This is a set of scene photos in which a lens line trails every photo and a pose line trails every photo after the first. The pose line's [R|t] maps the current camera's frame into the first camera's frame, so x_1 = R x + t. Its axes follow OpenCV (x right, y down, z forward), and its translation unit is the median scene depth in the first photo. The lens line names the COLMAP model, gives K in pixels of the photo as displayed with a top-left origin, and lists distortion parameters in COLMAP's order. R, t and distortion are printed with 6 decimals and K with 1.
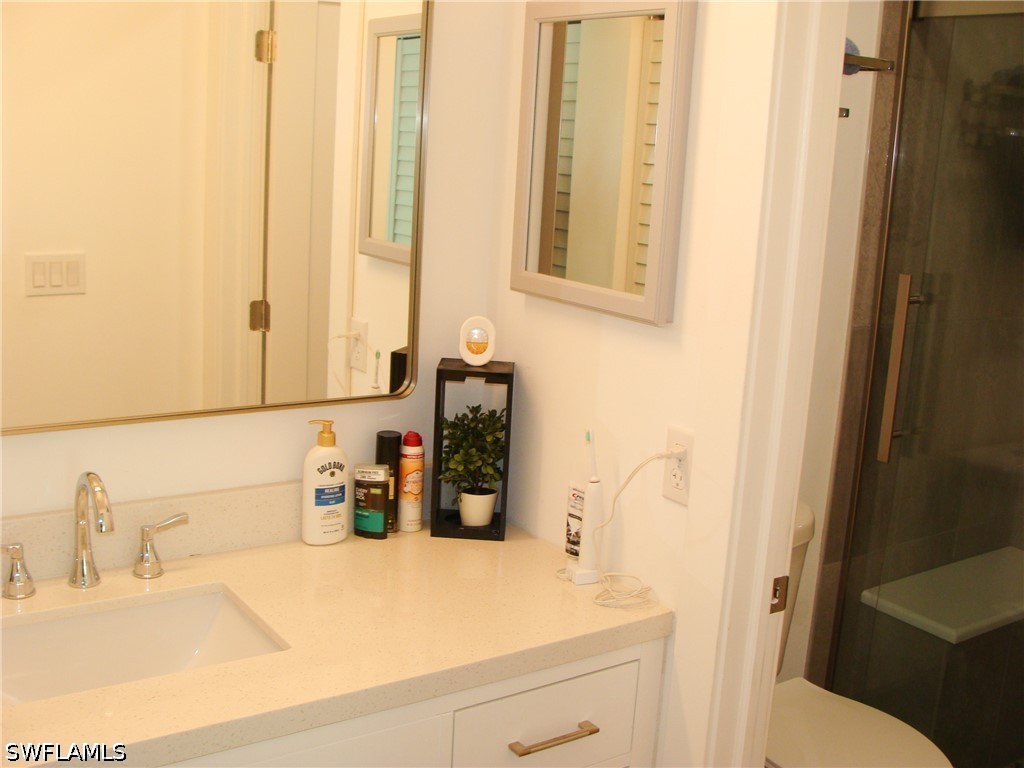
lens RADIAL K [[1163.6, 0, 512.0], [0, 1163.6, 384.0], [0, 0, 1]] dist [-0.194134, 0.223778]
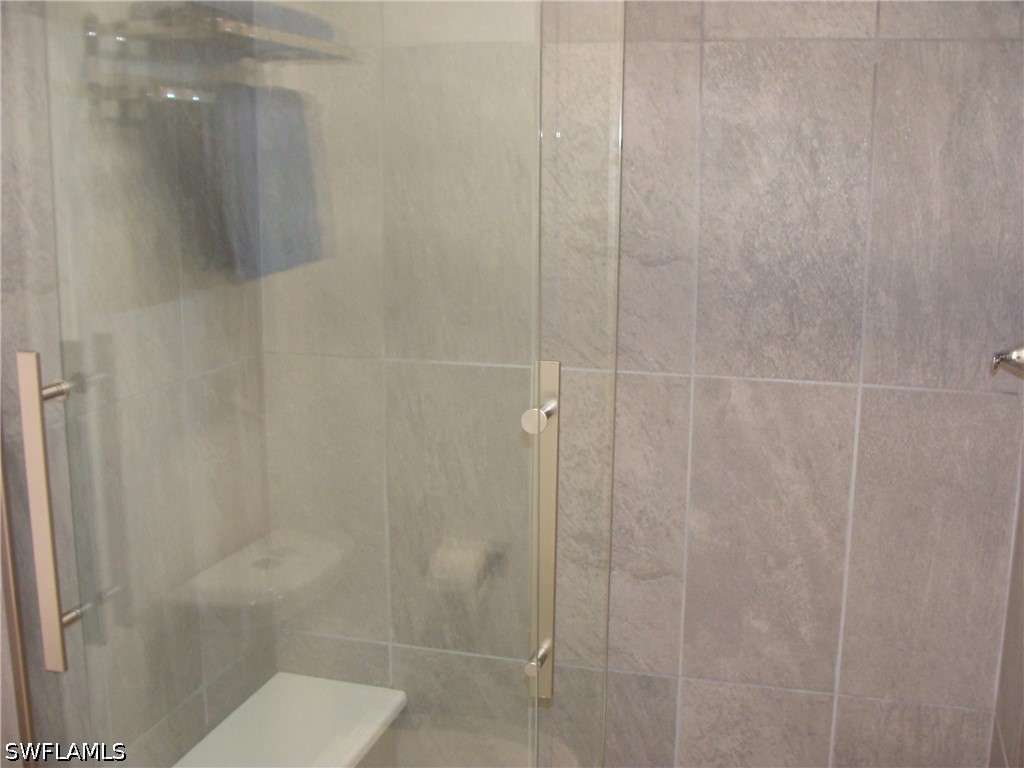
lens RADIAL K [[1163.6, 0, 512.0], [0, 1163.6, 384.0], [0, 0, 1]] dist [-0.194134, 0.223778]
pose [[0.778891, -0.173635, 0.602644, 0.180455], [0.172515, 0.983159, 0.060302, -0.068710], [-0.602966, 0.056996, 0.795728, 0.383208]]
